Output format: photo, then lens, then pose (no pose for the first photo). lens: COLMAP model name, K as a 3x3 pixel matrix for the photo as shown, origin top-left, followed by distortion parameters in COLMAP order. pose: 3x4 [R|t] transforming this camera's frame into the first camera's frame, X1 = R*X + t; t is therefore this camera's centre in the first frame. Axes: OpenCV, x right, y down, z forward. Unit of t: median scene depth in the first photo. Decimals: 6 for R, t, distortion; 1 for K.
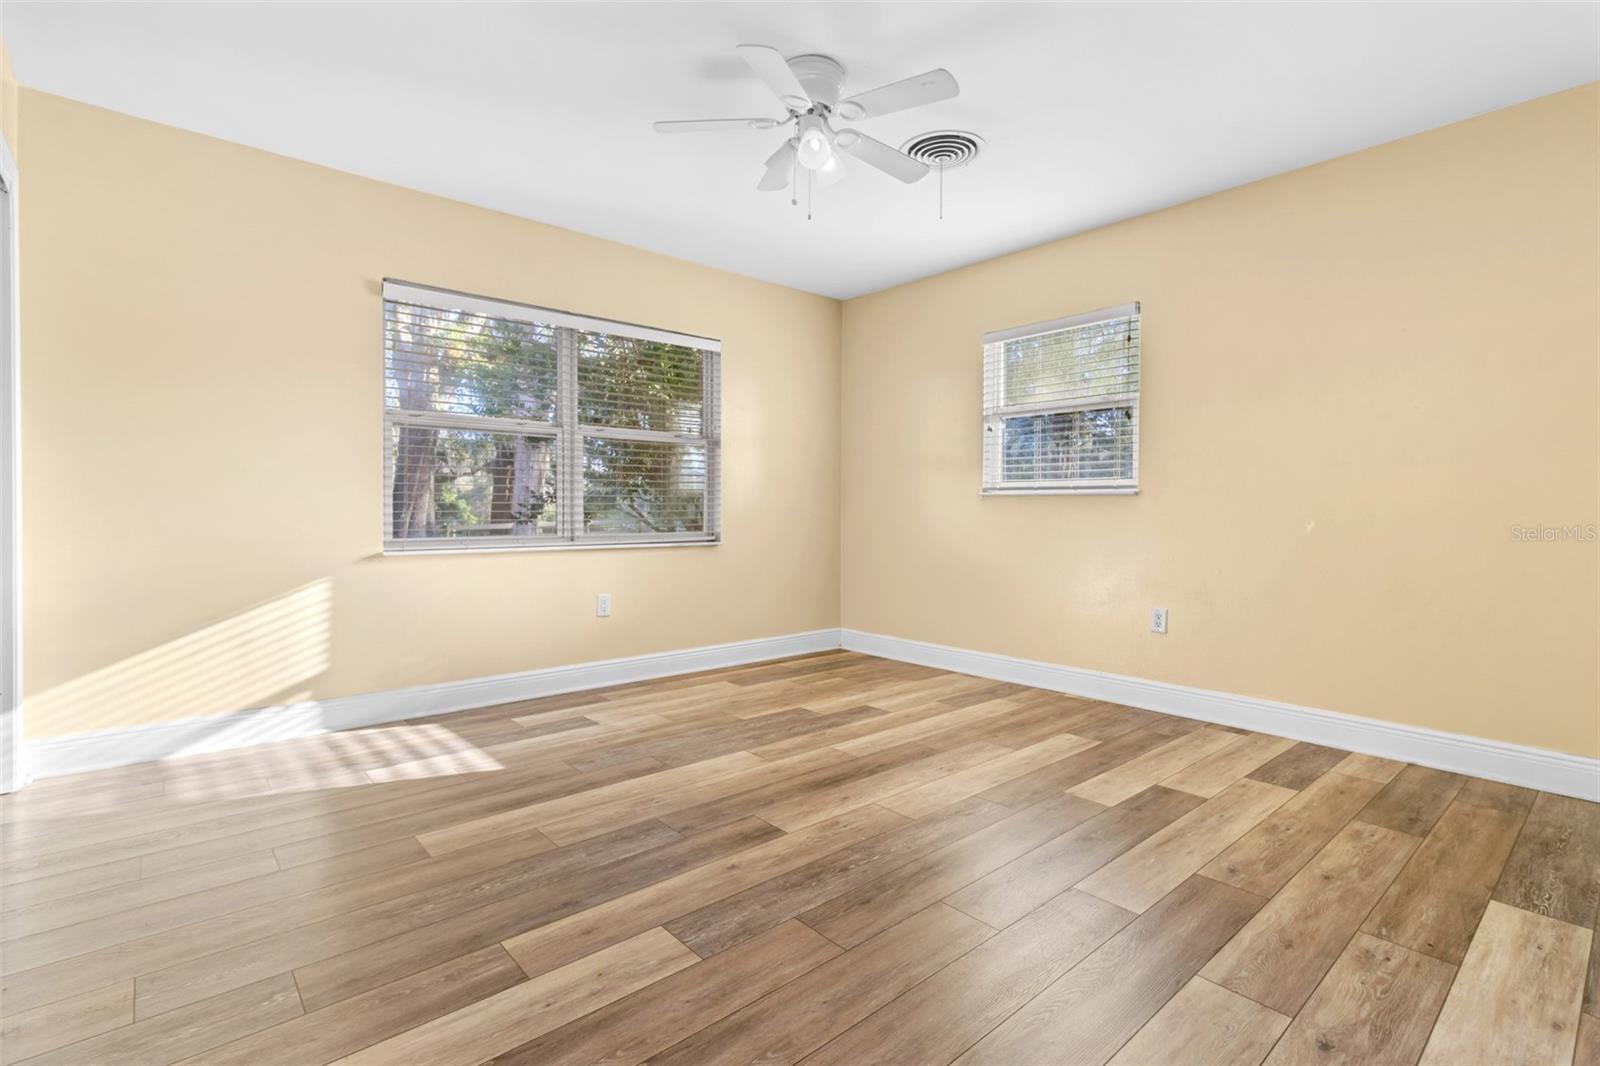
lens RADIAL K [[744.8, 0, 808.0], [0, 744.8, 537.7], [0, 0, 1]] dist [-0.001141, 0.000093]
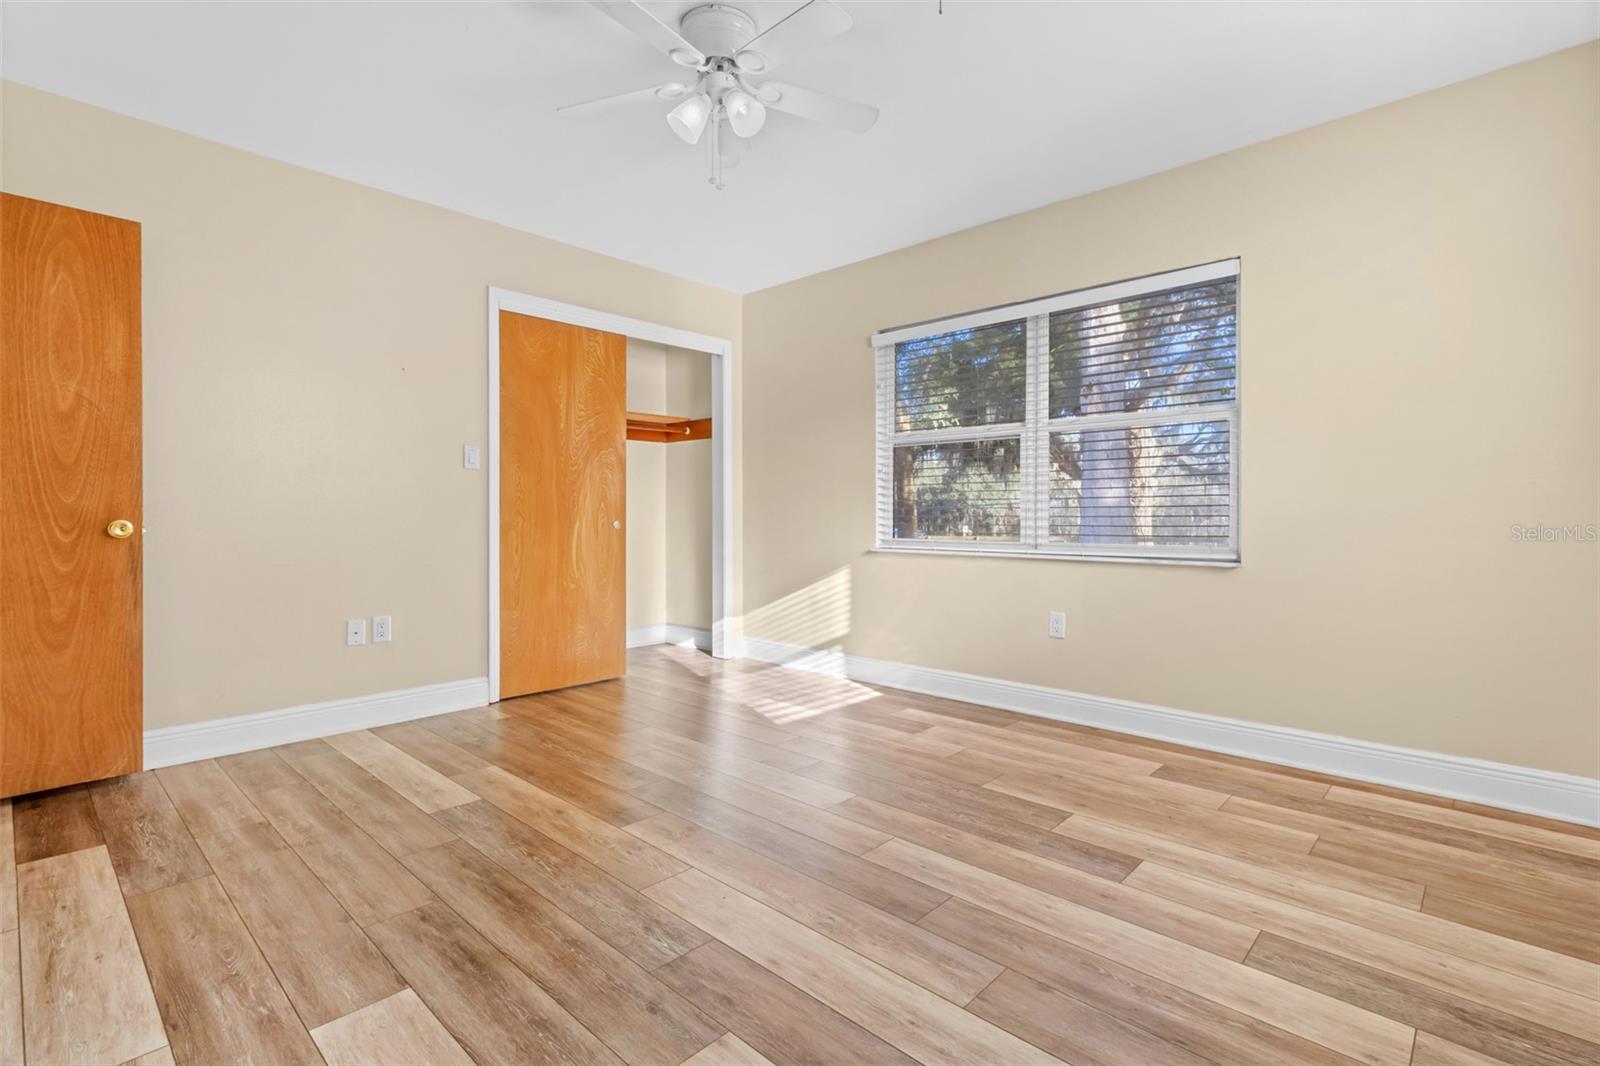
lens RADIAL K [[744.8, 0, 811.6], [0, 744.8, 527.2], [0, 0, 1]] dist [-0.001141, 0.000093]
pose [[0.099300, 0.011741, -0.994988, 0.723733], [-0.038195, 0.999238, 0.007979, -0.024523], [0.994324, 0.037211, 0.099673, 0.817747]]
